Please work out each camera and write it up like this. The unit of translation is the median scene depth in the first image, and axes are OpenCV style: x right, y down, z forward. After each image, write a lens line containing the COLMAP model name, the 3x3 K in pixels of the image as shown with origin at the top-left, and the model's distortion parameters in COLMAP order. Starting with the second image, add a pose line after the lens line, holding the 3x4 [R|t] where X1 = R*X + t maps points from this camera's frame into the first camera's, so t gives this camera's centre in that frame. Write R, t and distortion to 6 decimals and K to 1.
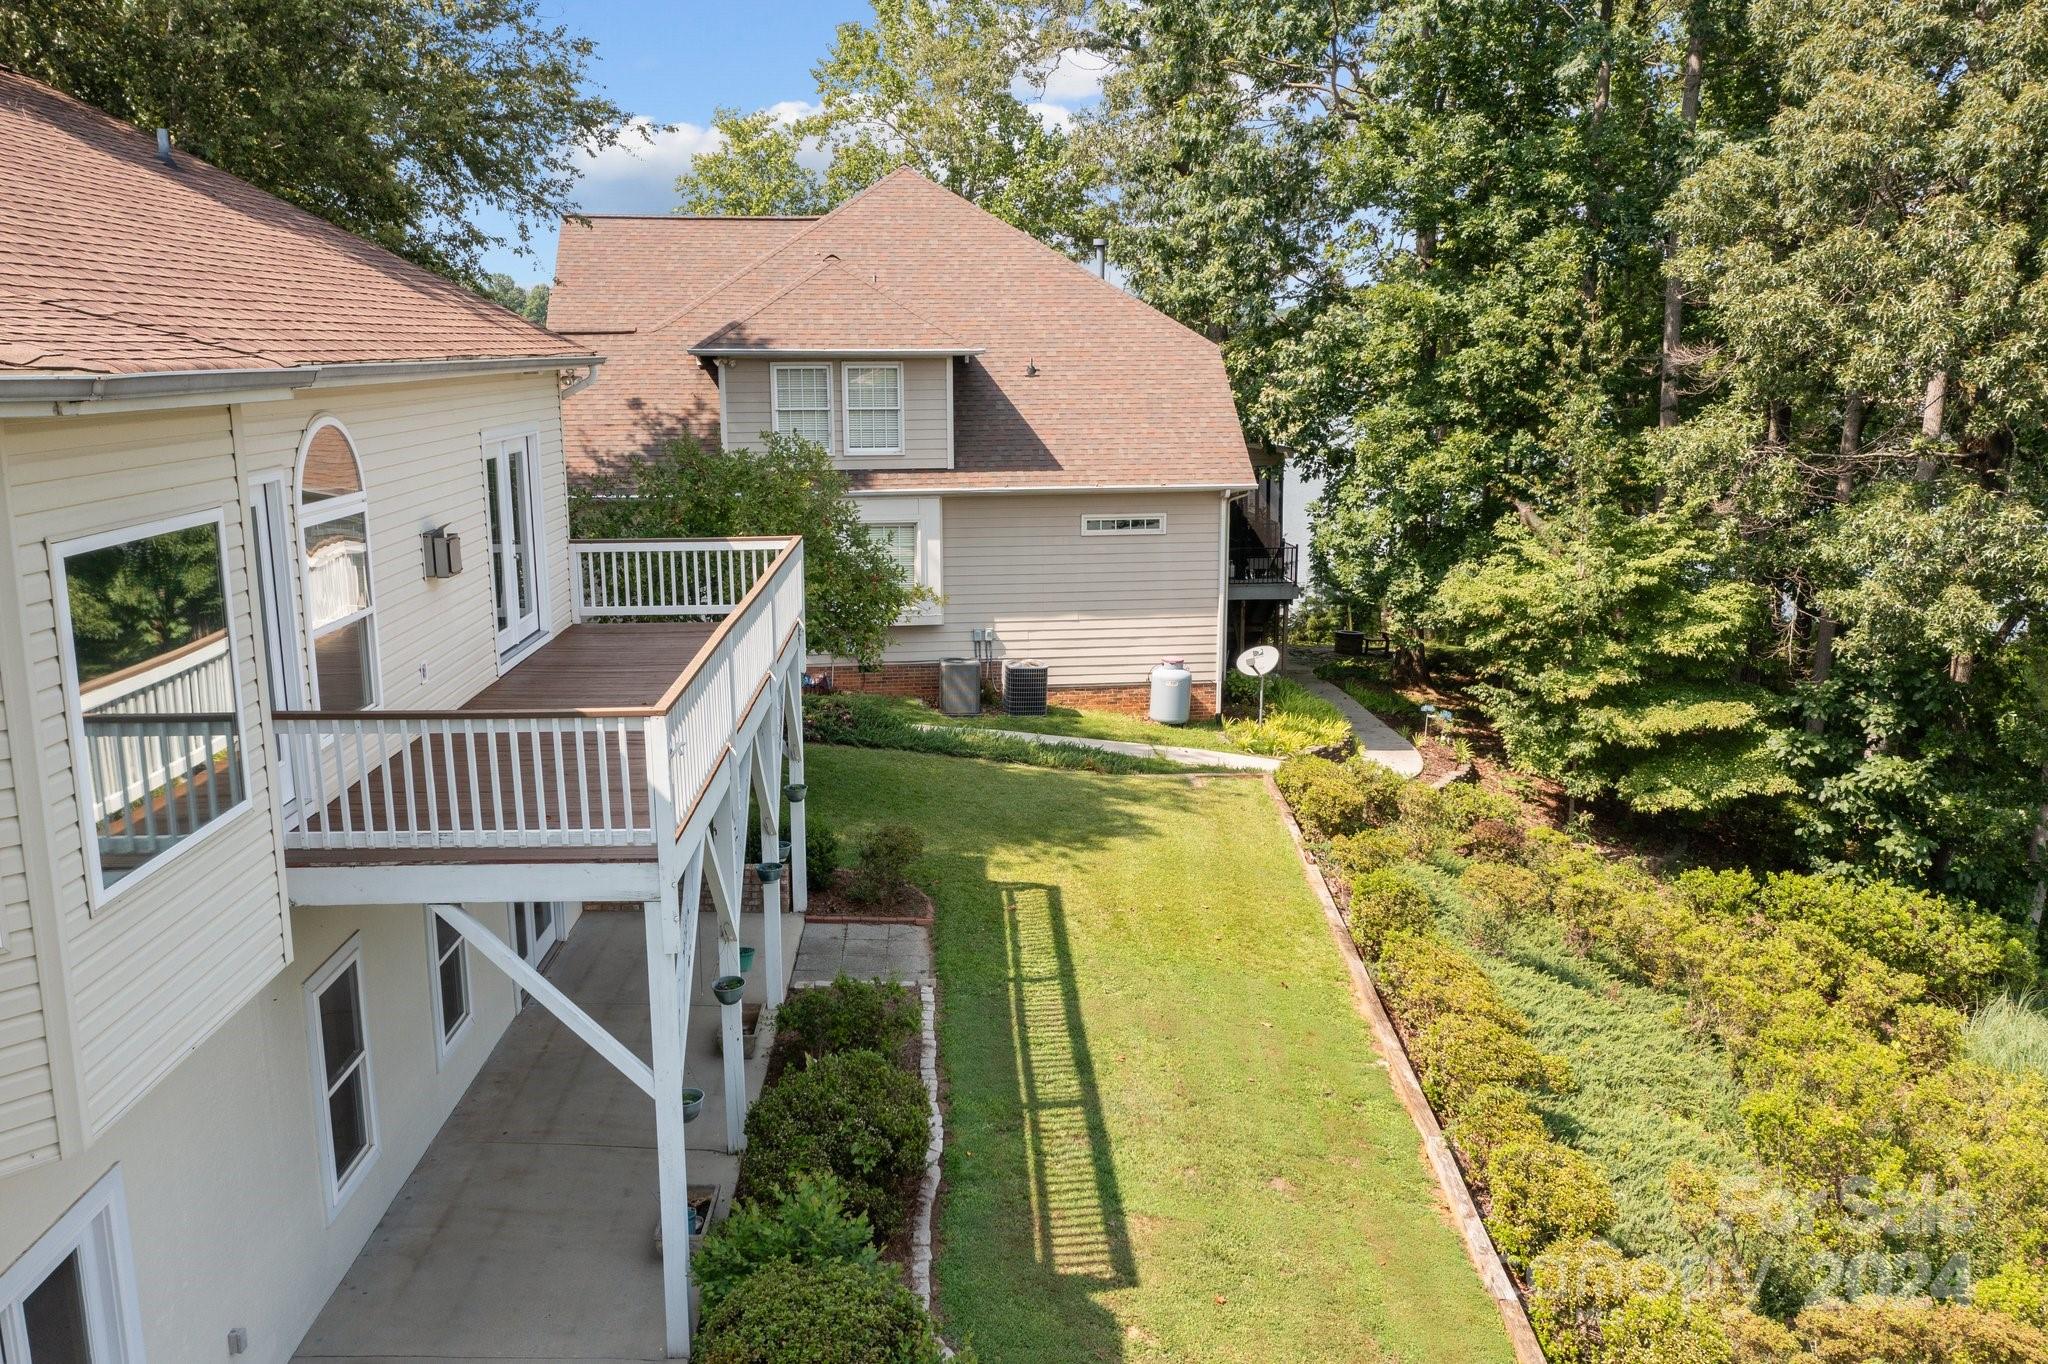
lens RADIAL K [[1629.8, 0, 1024.5], [0, 1629.8, 686.7], [0, 0, 1]] dist [0.047266, -0.020305]
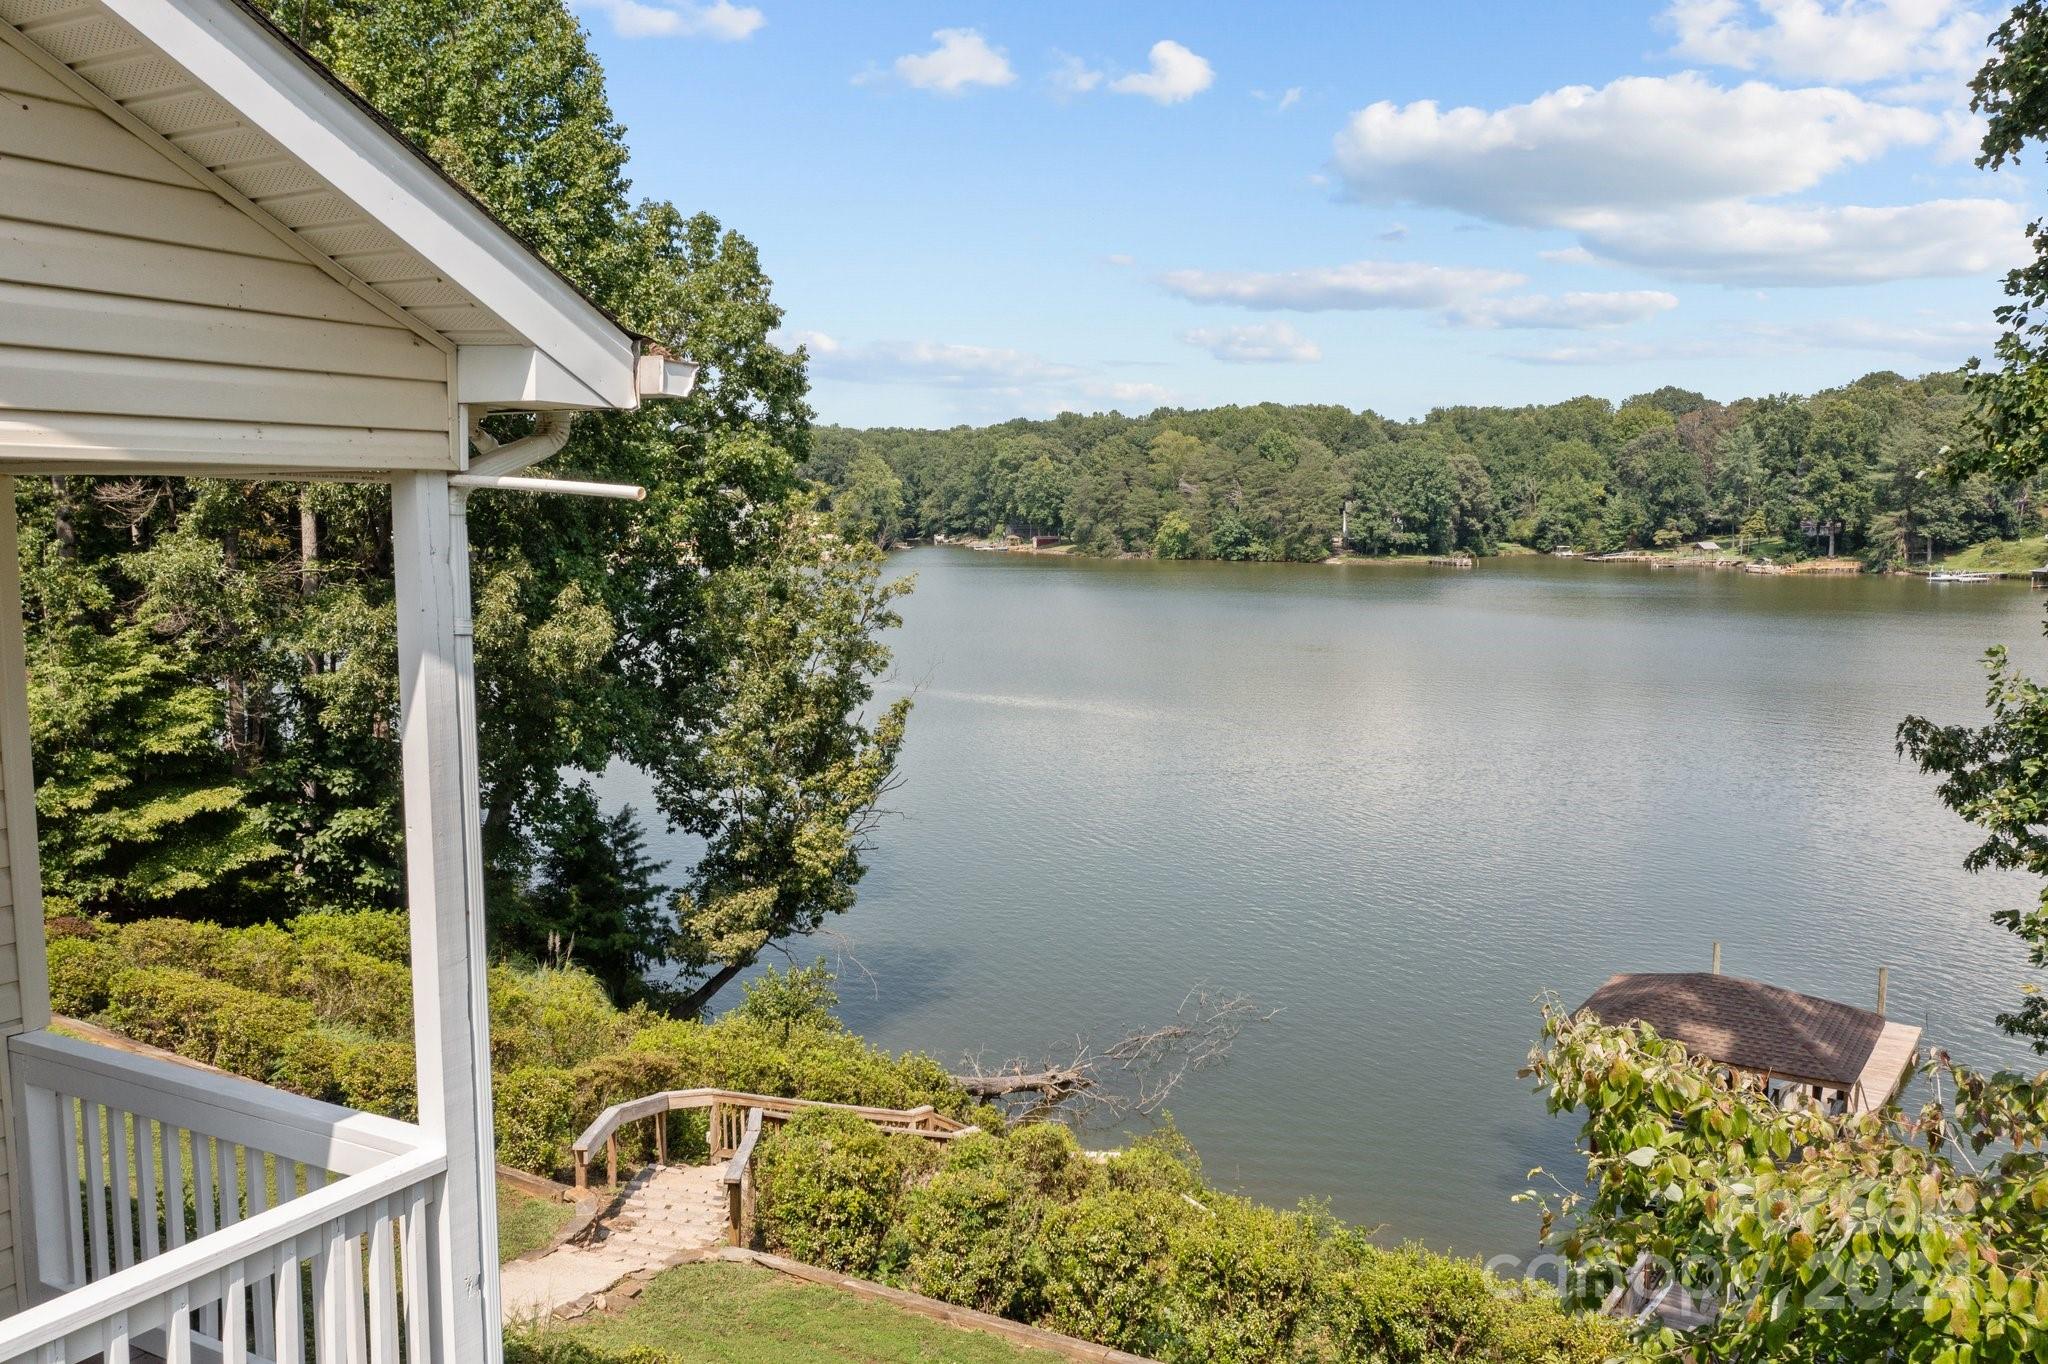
lens RADIAL K [[1629.8, 0, 1018.7], [0, 1629.8, 680.4], [0, 0, 1]] dist [0.047266, -0.020305]
pose [[0.524694, -0.088124, 0.846718, -0.247705], [0.178324, 0.983938, -0.008098, 0.044401], [-0.832404, 0.155239, 0.531981, -0.095411]]
